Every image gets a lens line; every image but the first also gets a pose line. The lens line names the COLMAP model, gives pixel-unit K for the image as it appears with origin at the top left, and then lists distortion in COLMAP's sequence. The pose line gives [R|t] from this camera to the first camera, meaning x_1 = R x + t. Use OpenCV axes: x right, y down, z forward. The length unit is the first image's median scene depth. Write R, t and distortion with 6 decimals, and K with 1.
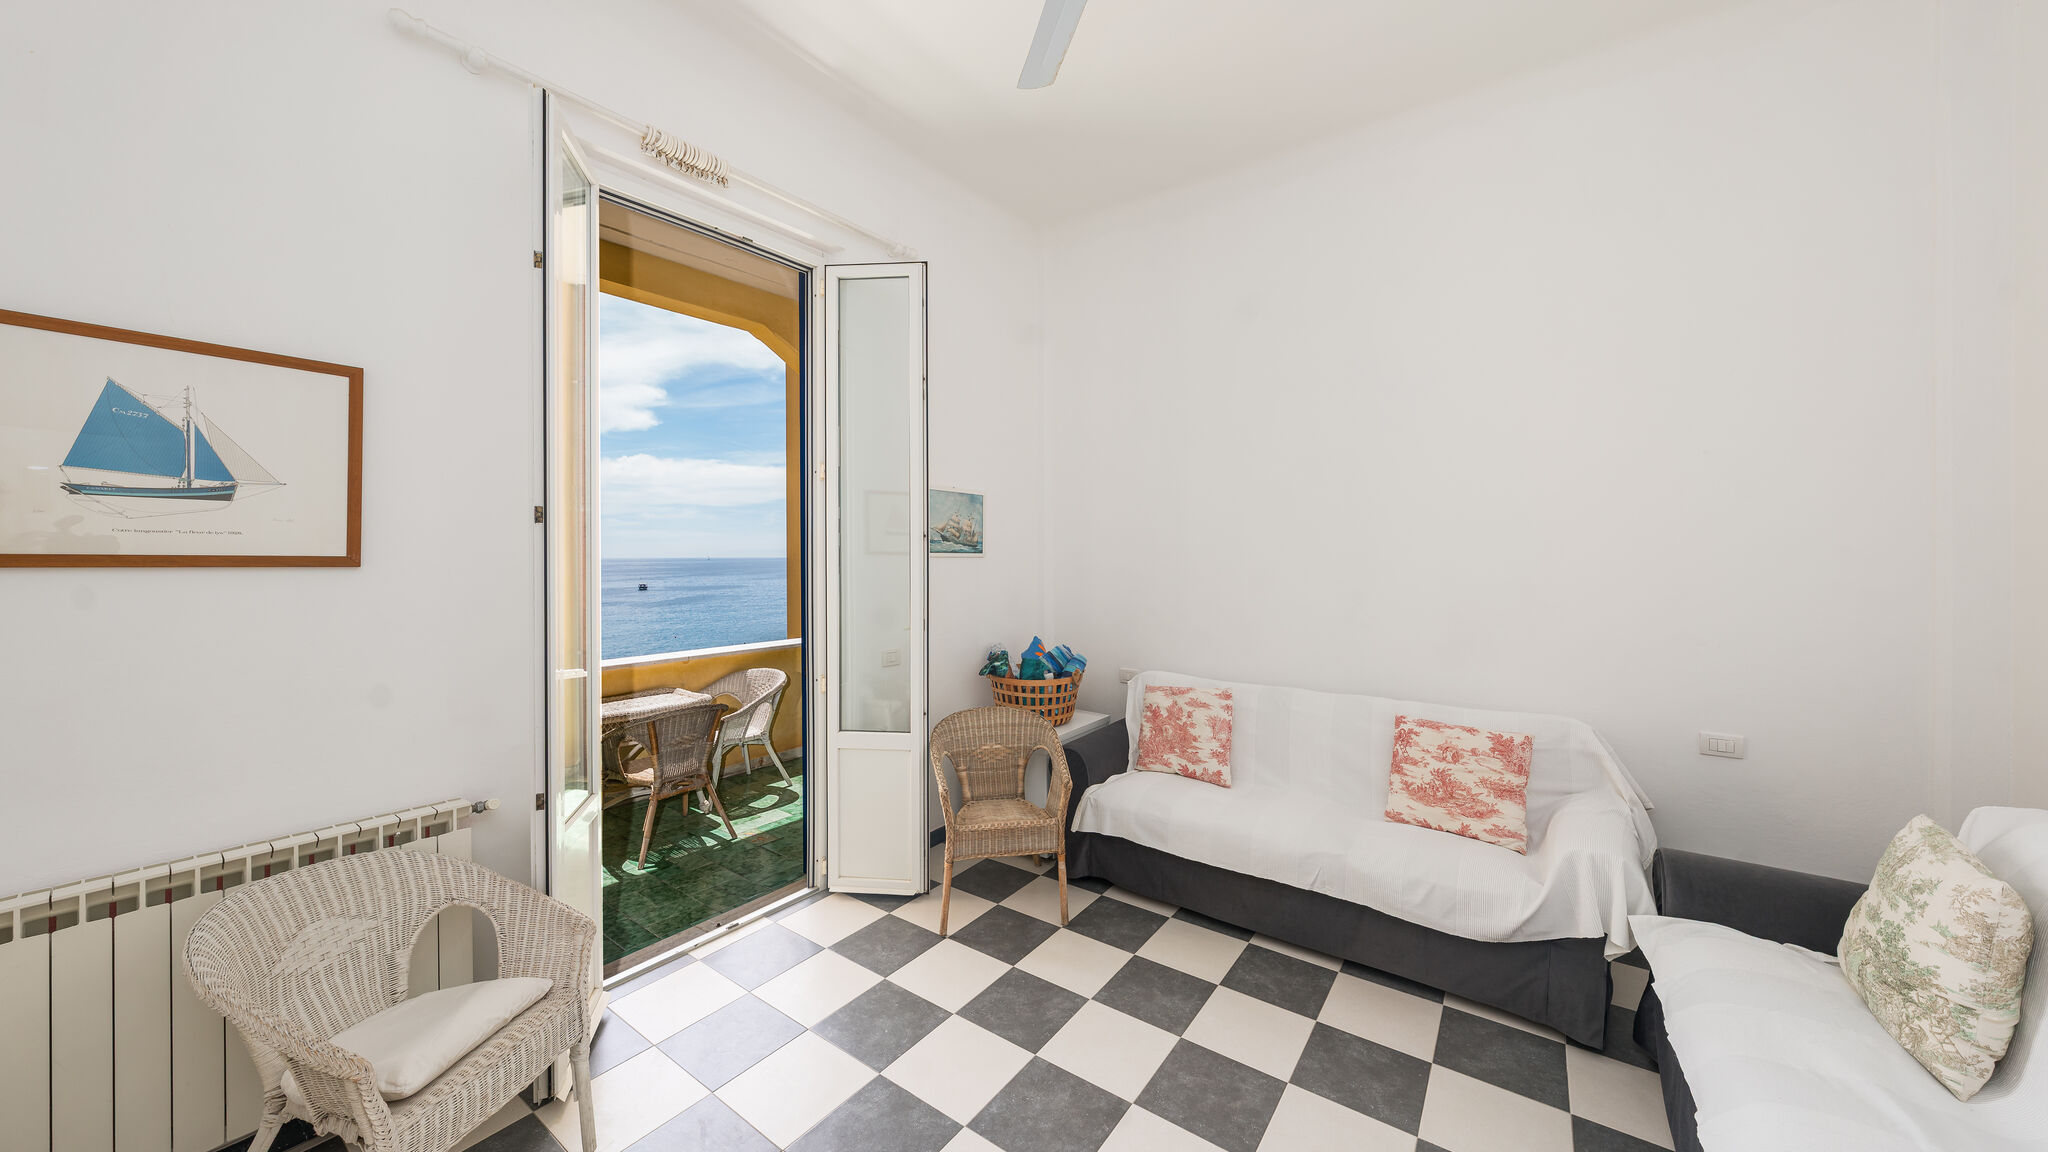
lens RADIAL K [[702.1, 0, 1016.0], [0, 702.1, 569.0], [0, 0, 1]] dist [-0.003103, -0.000060]
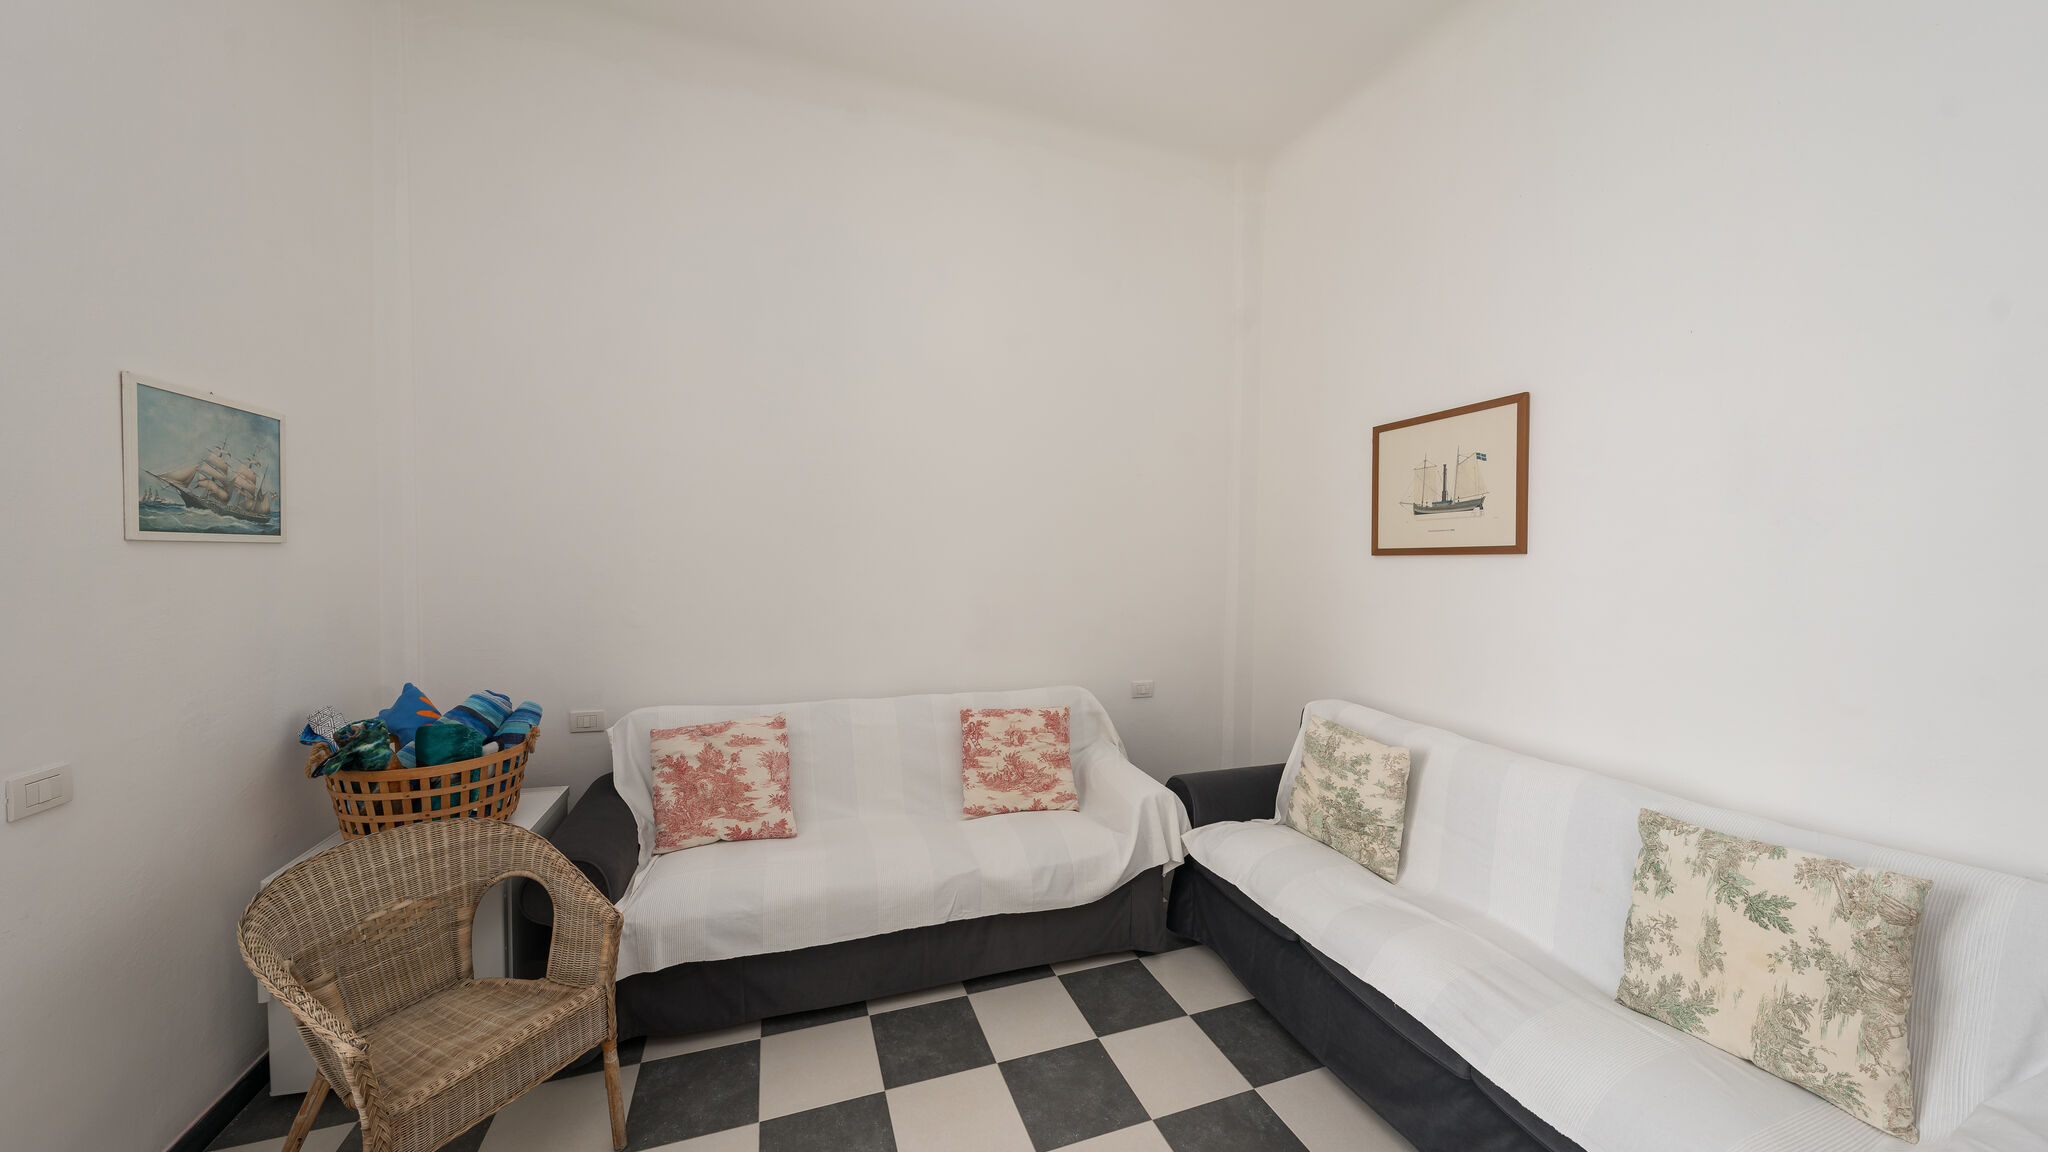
lens RADIAL K [[695.0, 0, 1024.0], [0, 695.0, 576.0], [0, 0, 1]] dist [-0.006571, -0.000078]
pose [[0.554962, -0.022549, 0.831570, -0.214163], [0.002404, 0.999672, 0.025504, -0.005916], [-0.831872, -0.012155, 0.554834, 0.364562]]
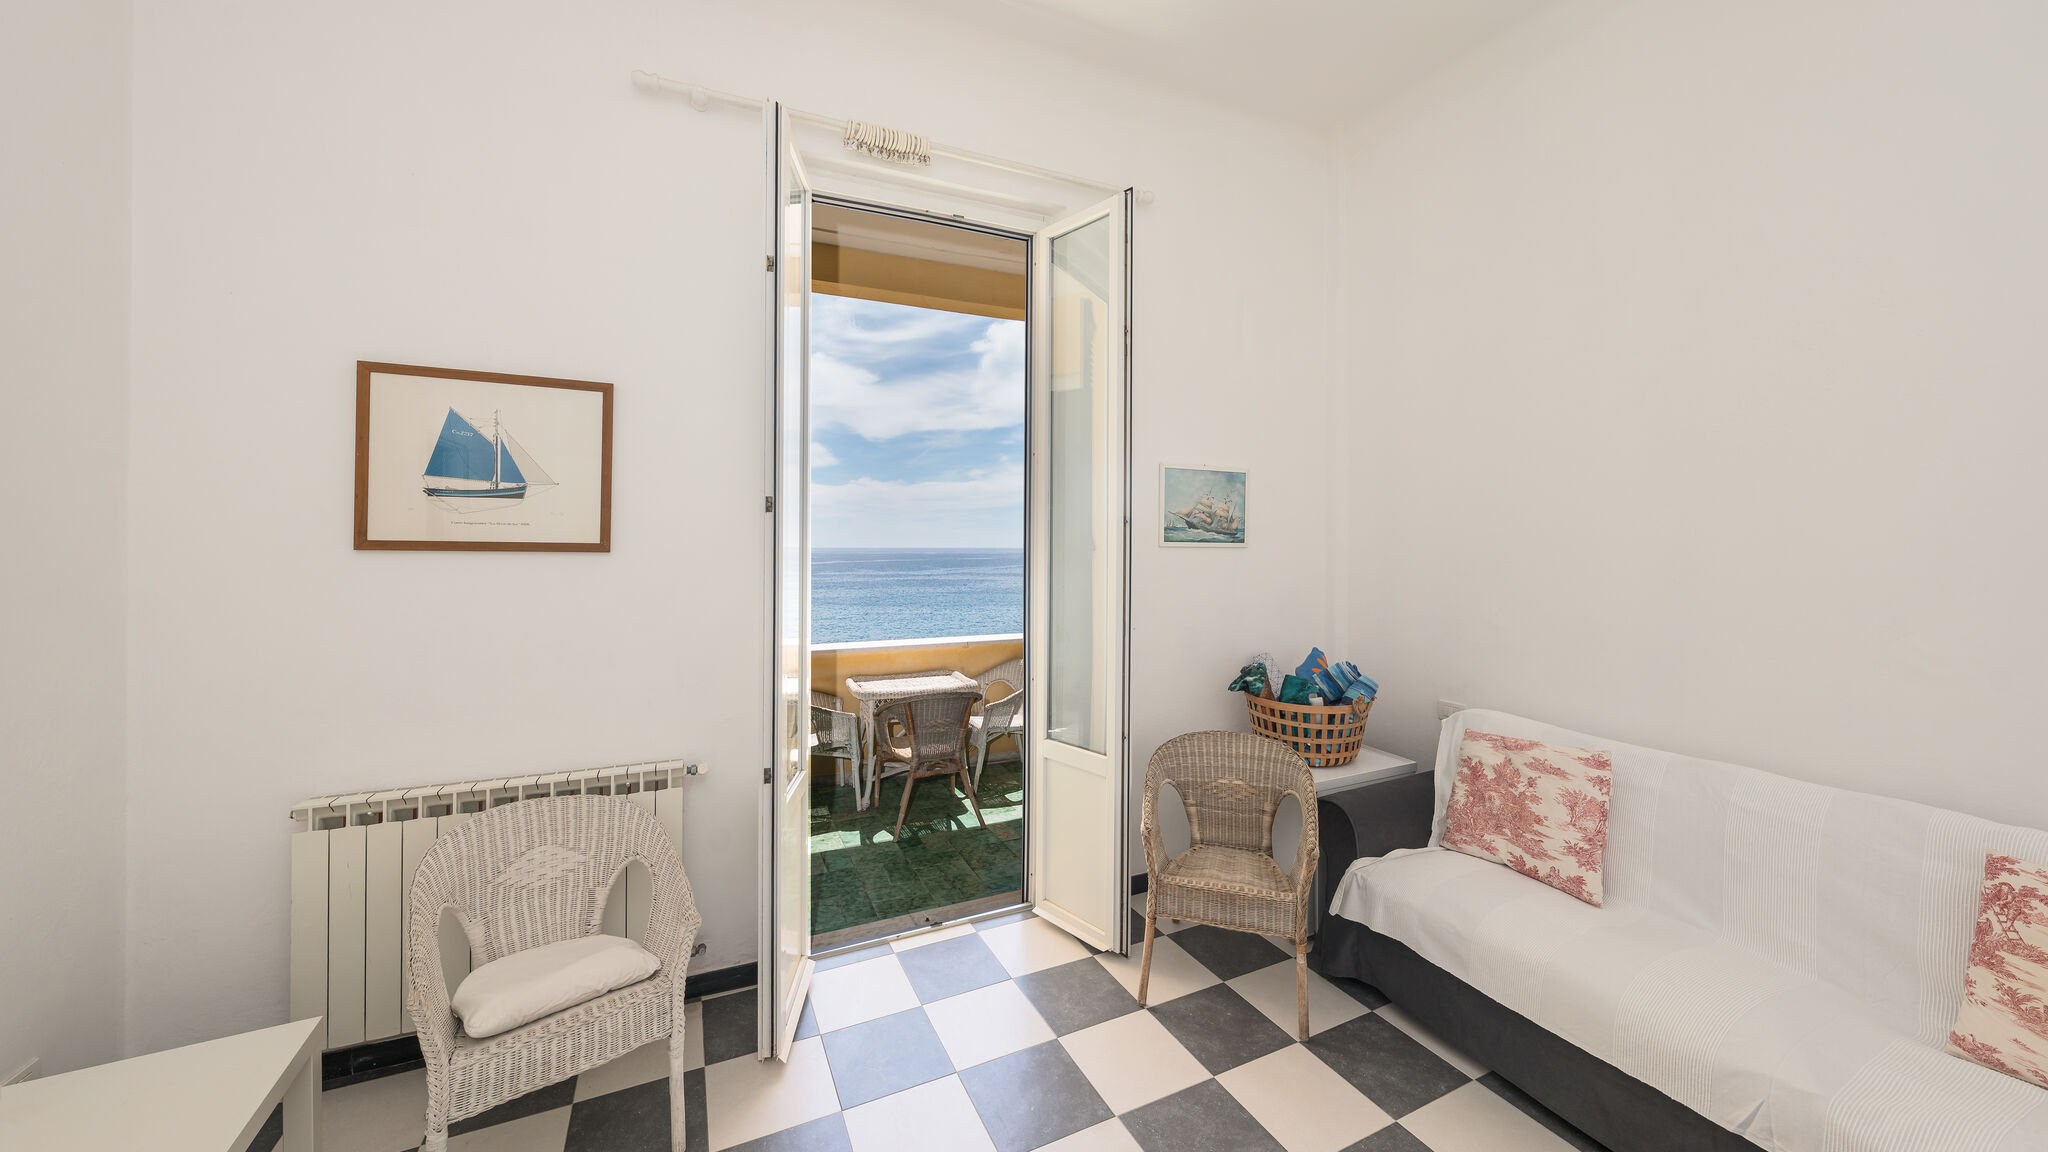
lens RADIAL K [[701.2, 0, 1012.4], [0, 701.2, 557.1], [0, 0, 1]] dist [-0.005549, 0.000486]
pose [[0.876890, 0.011210, -0.480560, 0.143448], [-0.013154, 0.999913, -0.000676, -0.002035], [0.480510, 0.006914, 0.876962, 0.186722]]
